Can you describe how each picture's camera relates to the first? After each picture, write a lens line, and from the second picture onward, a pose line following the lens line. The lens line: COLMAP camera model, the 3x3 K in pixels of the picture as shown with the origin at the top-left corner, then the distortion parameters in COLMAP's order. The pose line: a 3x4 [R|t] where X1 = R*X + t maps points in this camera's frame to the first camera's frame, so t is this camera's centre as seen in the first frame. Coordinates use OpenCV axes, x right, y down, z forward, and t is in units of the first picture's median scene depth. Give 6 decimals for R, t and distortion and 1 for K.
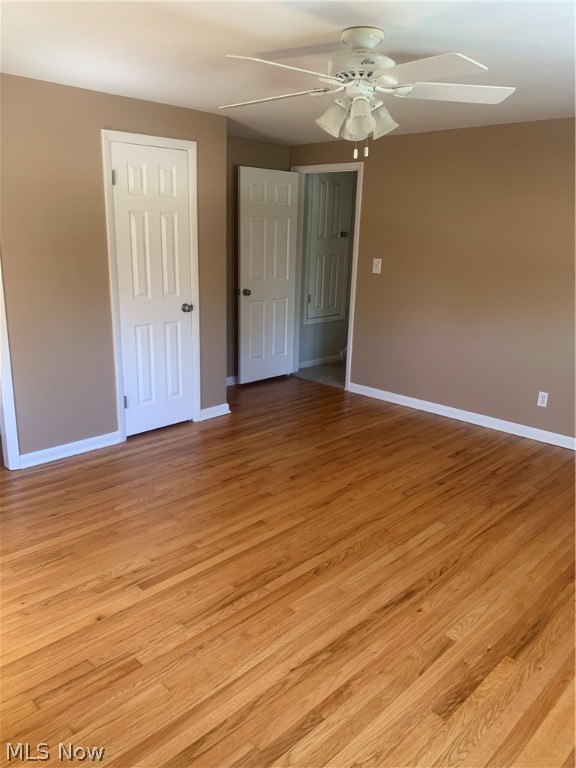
lens RADIAL K [[585.1, 0, 282.0], [0, 585.1, 386.7], [0, 0, 1]] dist [0.036717, -0.034057]
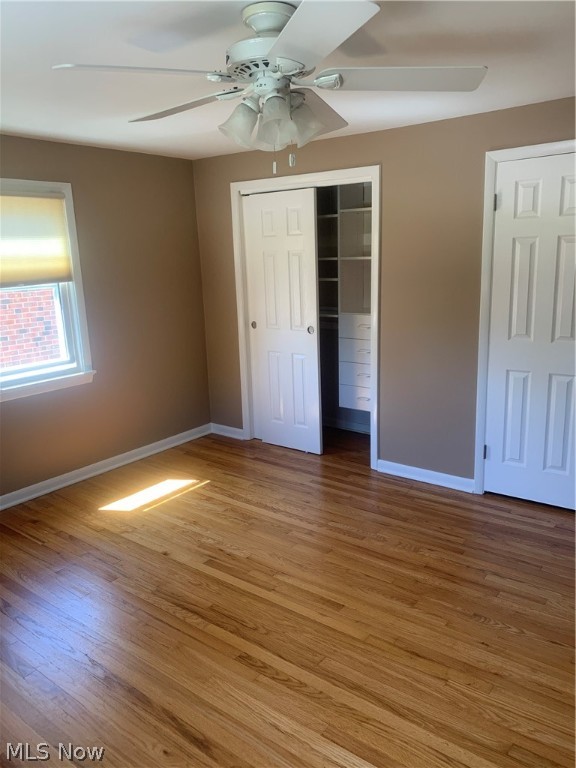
lens RADIAL K [[585.1, 0, 288.2], [0, 585.1, 385.4], [0, 0, 1]] dist [0.036717, -0.034057]
pose [[0.125562, 0.193486, -0.973035, 0.660799], [-0.230434, 0.959661, 0.161091, -0.177106], [0.964953, 0.203993, 0.165083, 0.669410]]
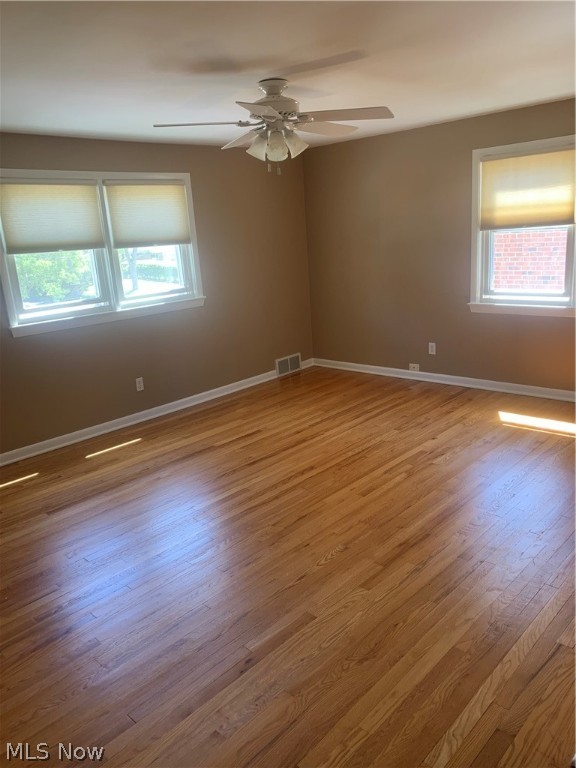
lens RADIAL K [[585.1, 0, 291.9], [0, 585.1, 378.5], [0, 0, 1]] dist [0.036717, -0.034057]
pose [[-0.998661, 0.047790, -0.019804, 0.099803], [0.031765, 0.868664, 0.494382, -0.458572], [0.040829, 0.493091, -0.869019, 1.691204]]
